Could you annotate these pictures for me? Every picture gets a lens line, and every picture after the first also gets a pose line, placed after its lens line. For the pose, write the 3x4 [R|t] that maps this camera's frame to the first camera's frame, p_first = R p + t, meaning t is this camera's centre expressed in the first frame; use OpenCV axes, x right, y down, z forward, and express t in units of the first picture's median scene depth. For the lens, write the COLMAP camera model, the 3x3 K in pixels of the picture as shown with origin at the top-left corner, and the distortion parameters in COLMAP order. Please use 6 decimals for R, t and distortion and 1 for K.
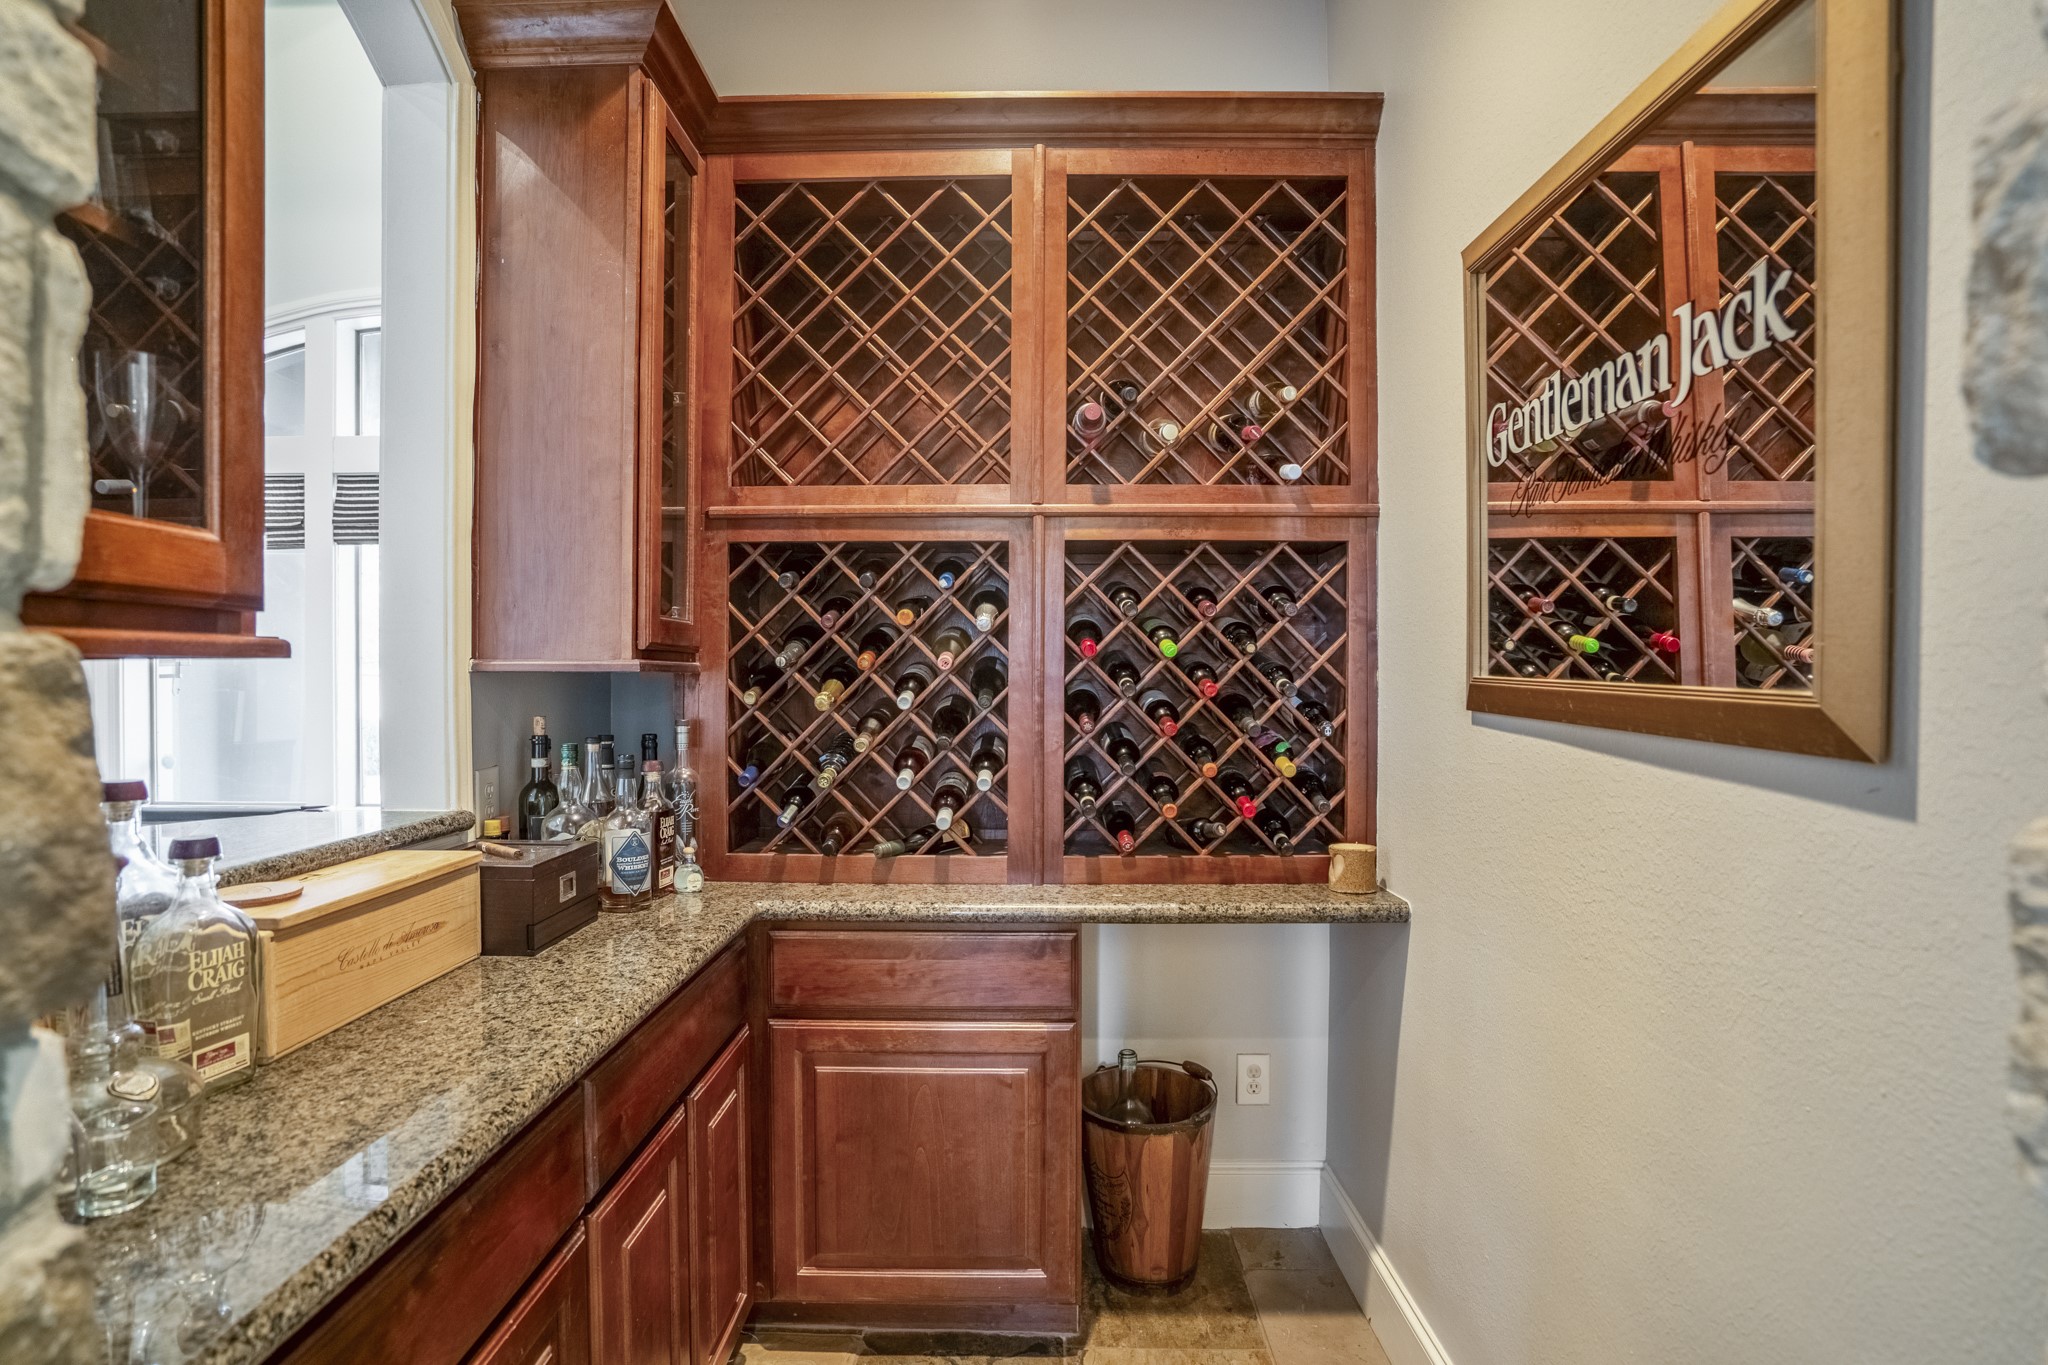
lens RADIAL K [[963.0, 0, 1024.0], [0, 963.0, 682.5], [0, 0, 1]] dist [-0.000314, 0.000211]
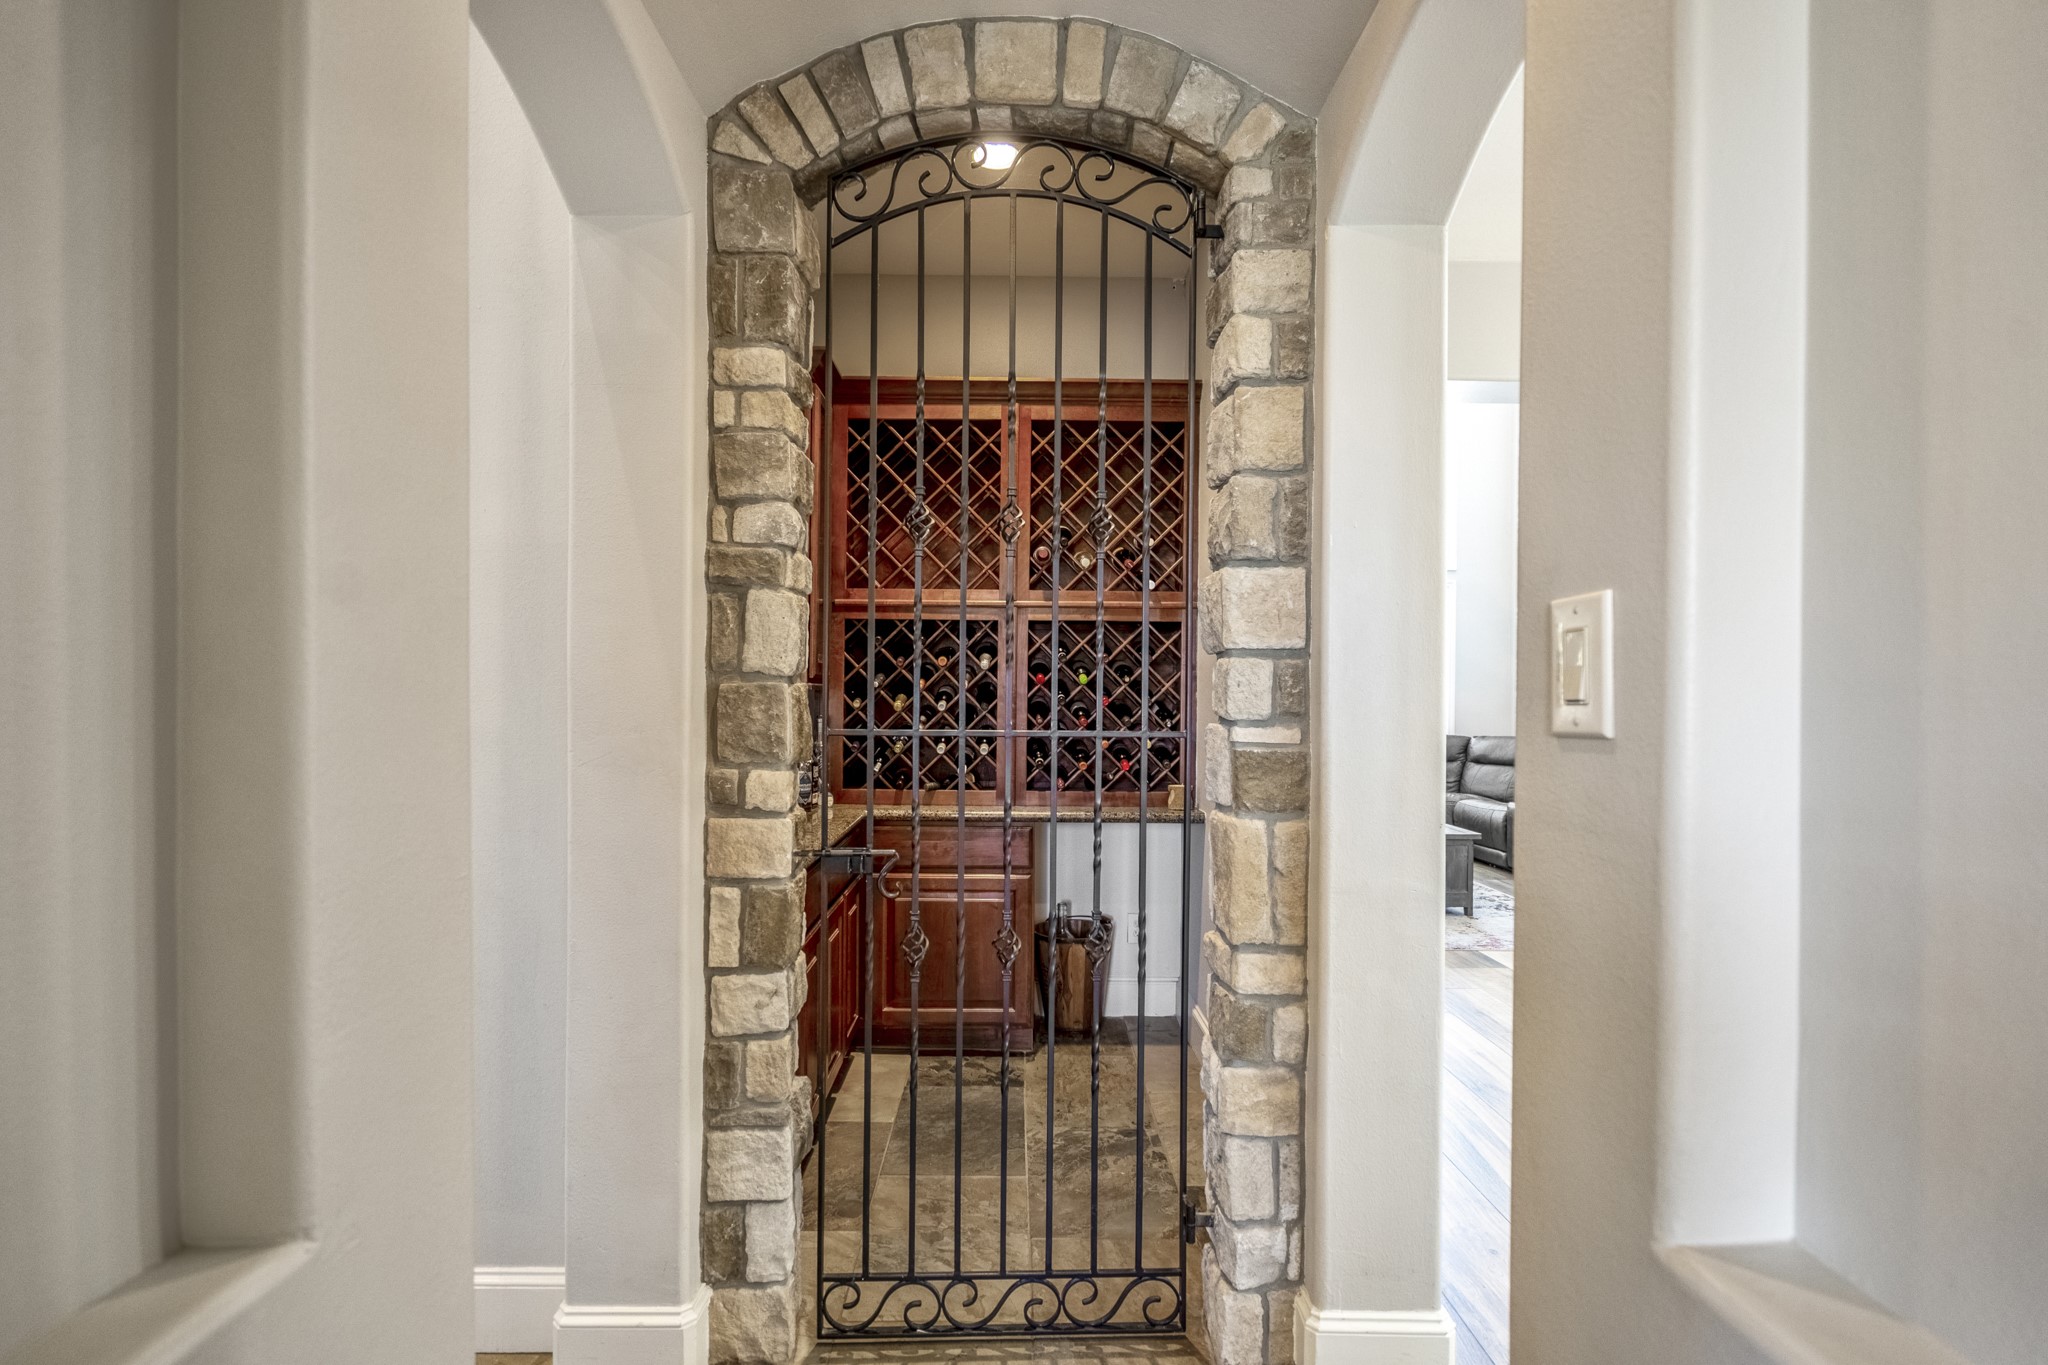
lens RADIAL K [[963.0, 0, 1024.0], [0, 963.0, 682.5], [0, 0, 1]] dist [-0.000314, 0.000211]
pose [[0.999834, 0.007477, 0.016635, 0.004137], [-0.007053, 0.999652, -0.025429, 0.019490], [-0.016819, 0.025308, 0.999538, -0.840506]]
